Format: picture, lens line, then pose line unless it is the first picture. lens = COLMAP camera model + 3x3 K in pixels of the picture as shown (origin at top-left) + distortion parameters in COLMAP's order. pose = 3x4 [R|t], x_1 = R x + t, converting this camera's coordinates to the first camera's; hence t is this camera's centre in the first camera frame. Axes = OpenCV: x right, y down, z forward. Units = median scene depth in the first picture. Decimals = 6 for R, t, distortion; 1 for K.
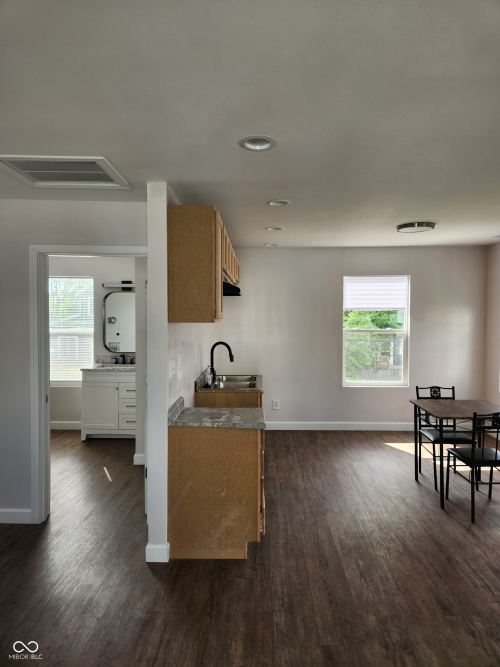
lens RADIAL K [[459.3, 0, 250.7], [0, 459.3, 312.2], [0, 0, 1]] dist [0.005467, -0.000898]
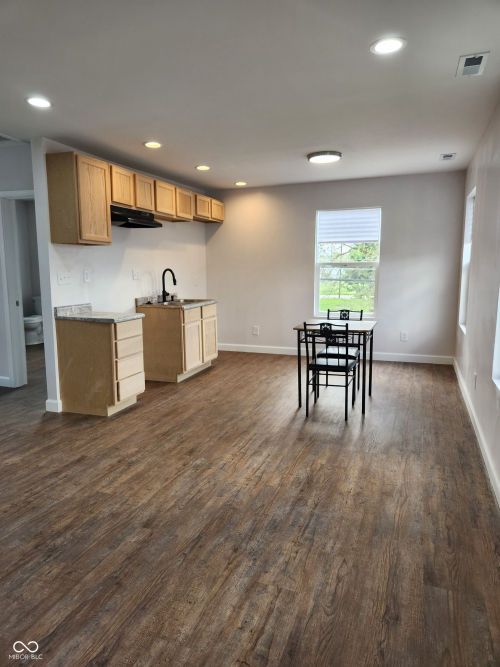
lens RADIAL K [[450.3, 0, 250.0], [0, 450.3, 333.5], [0, 0, 1]] dist [0.002235, 0.000211]
pose [[0.948250, 0.040171, -0.314975, 0.800856], [0.006160, 0.989451, 0.144737, 0.098701], [0.317466, -0.139187, 0.937999, -0.091023]]
